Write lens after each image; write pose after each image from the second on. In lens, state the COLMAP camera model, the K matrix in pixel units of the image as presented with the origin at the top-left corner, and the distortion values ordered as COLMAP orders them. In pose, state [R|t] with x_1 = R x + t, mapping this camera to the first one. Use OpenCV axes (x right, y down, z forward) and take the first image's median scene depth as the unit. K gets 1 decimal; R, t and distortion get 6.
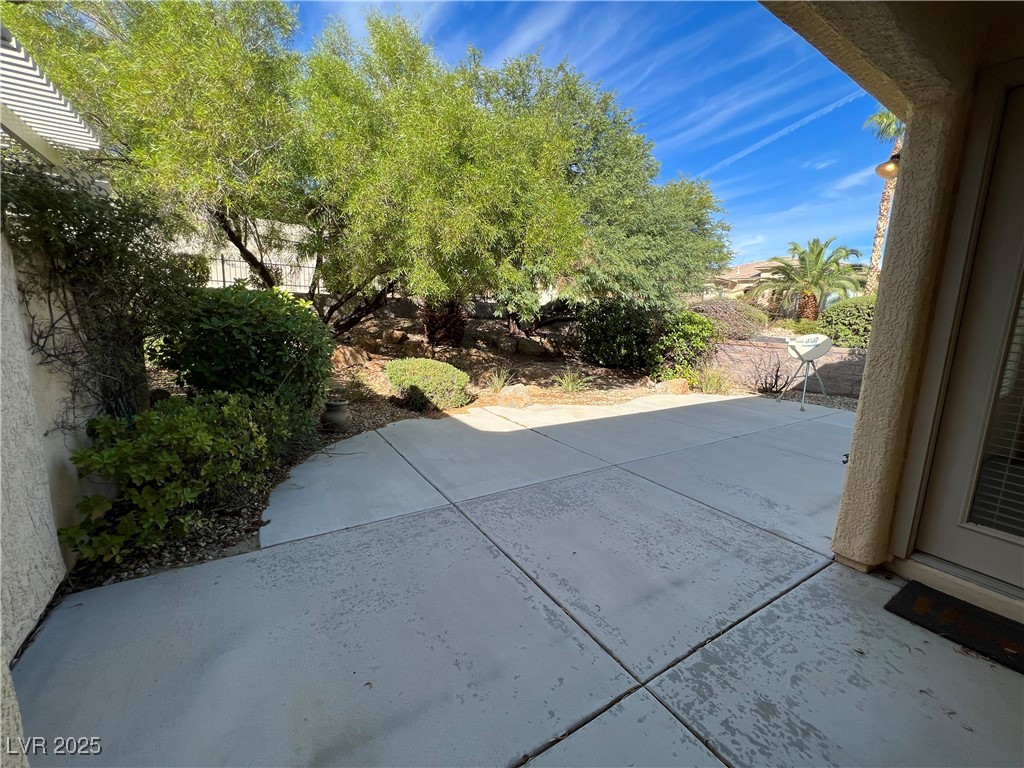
lens RADIAL K [[412.2, 0, 511.0], [0, 412.2, 380.6], [0, 0, 1]] dist [-0.002540, 0.001092]
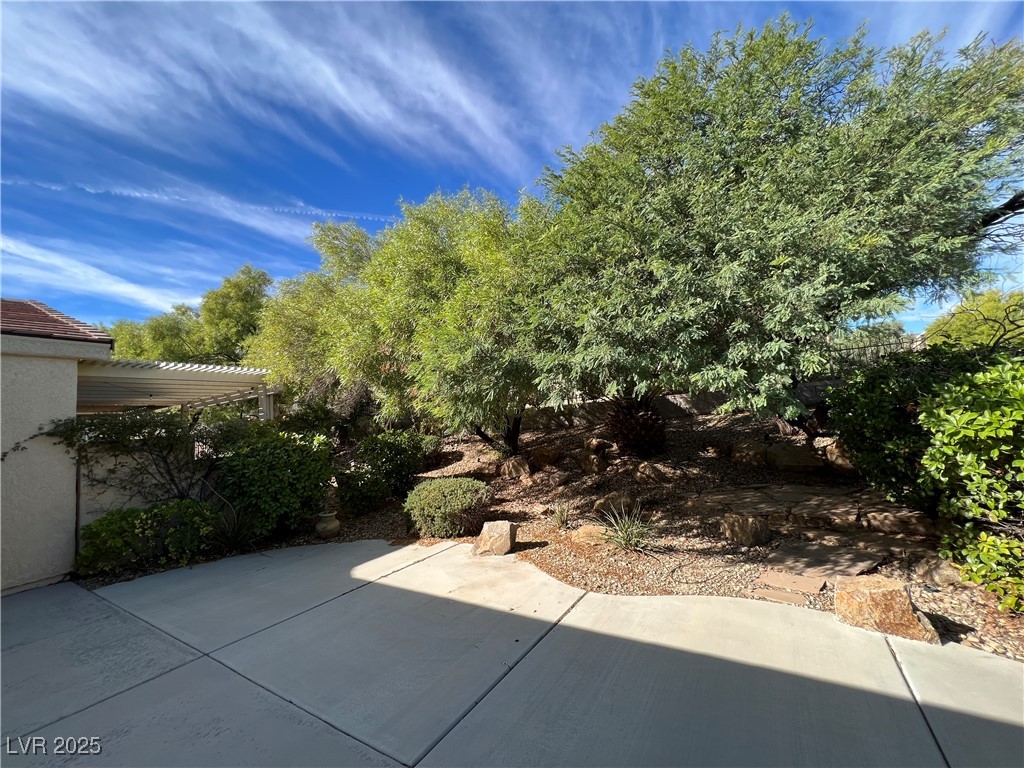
lens RADIAL K [[412.2, 0, 511.0], [0, 412.2, 380.6], [0, 0, 1]] dist [-0.002540, 0.001092]
pose [[0.413715, -0.151419, -0.897726, 0.574578], [-0.051601, 0.980586, -0.189176, -0.078632], [0.908943, 0.124588, 0.397870, 0.537167]]
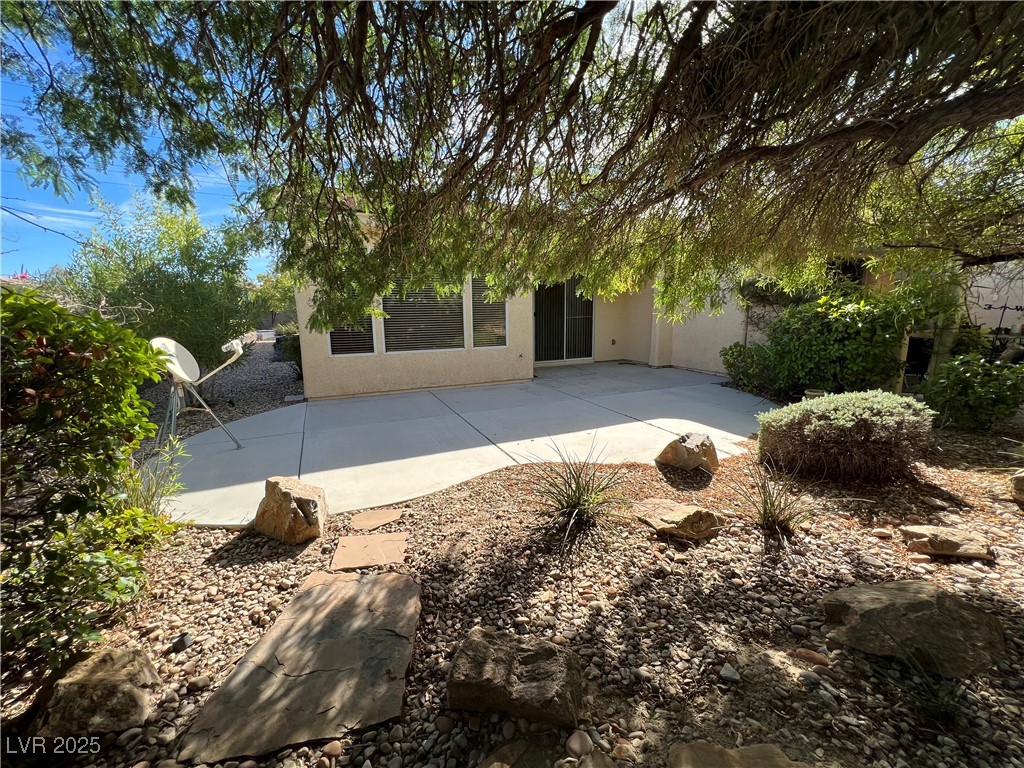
lens RADIAL K [[412.2, 0, 511.0], [0, 412.2, 380.6], [0, 0, 1]] dist [-0.002540, 0.001092]
pose [[-0.989973, -0.046379, 0.133425, 0.147109], [0.001211, 0.941741, 0.336336, -0.202551], [-0.141250, 0.333126, -0.932242, 1.217246]]
